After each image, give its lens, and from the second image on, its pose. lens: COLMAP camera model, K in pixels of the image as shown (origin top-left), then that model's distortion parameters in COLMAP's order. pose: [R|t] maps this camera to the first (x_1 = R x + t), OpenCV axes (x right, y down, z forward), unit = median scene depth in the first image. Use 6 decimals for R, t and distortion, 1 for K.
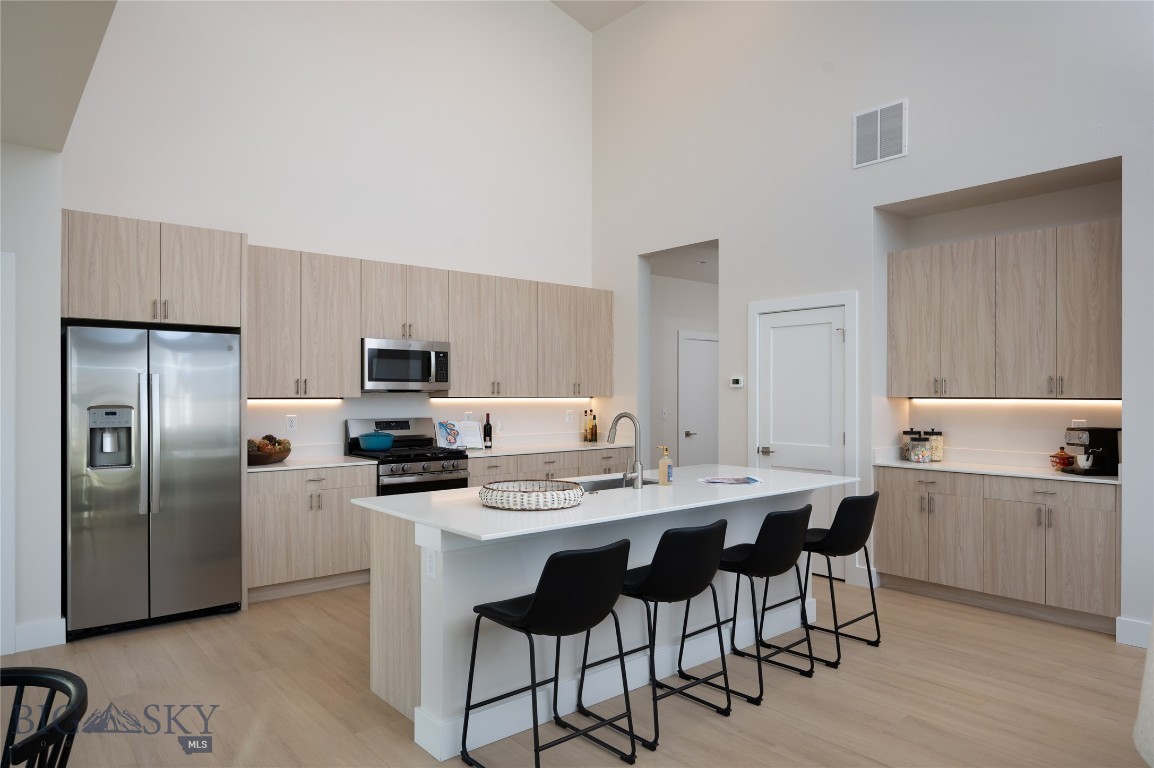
lens RADIAL K [[713.3, 0, 578.3], [0, 713.3, 393.7], [0, 0, 1]] dist [0.007221, 0.000894]
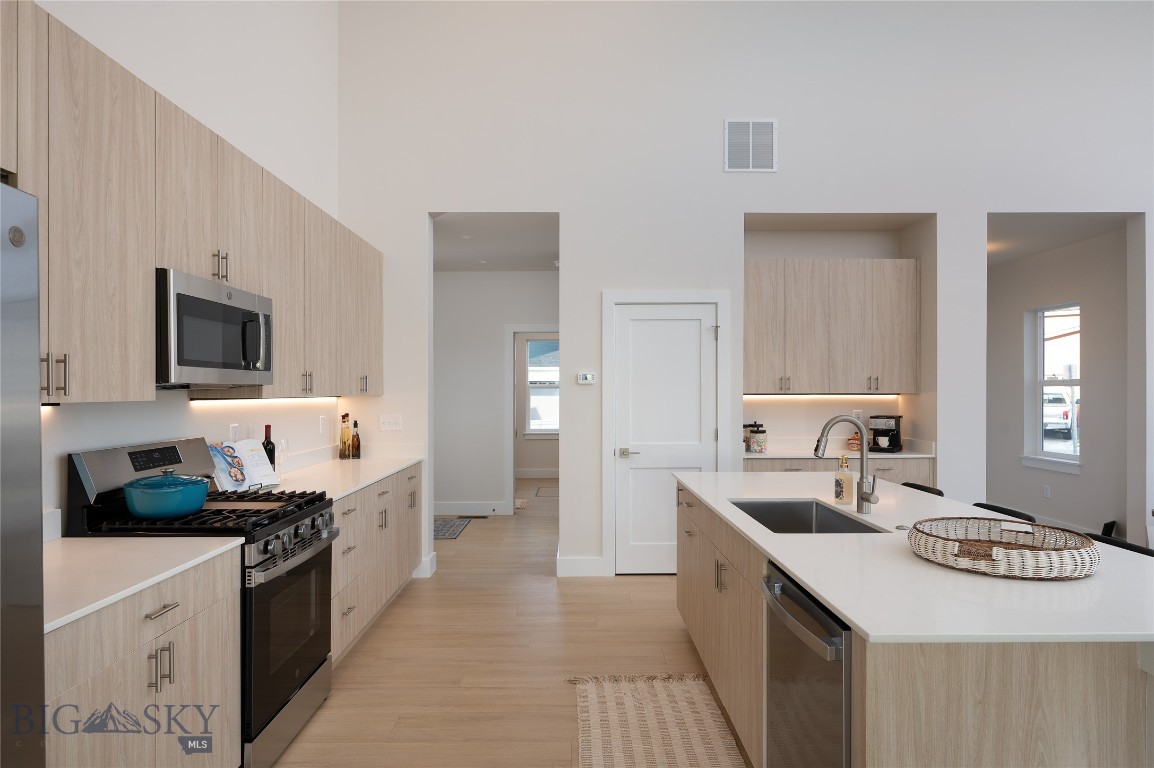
lens RADIAL K [[642.7, 0, 572.1], [0, 642.7, 389.6], [0, 0, 1]] dist [-0.002793, -0.000322]
pose [[0.651437, -0.001090, 0.758702, -0.458161], [0.001693, 0.999999, -0.000017, -0.001682], [-0.758701, 0.001295, 0.651438, 0.565410]]
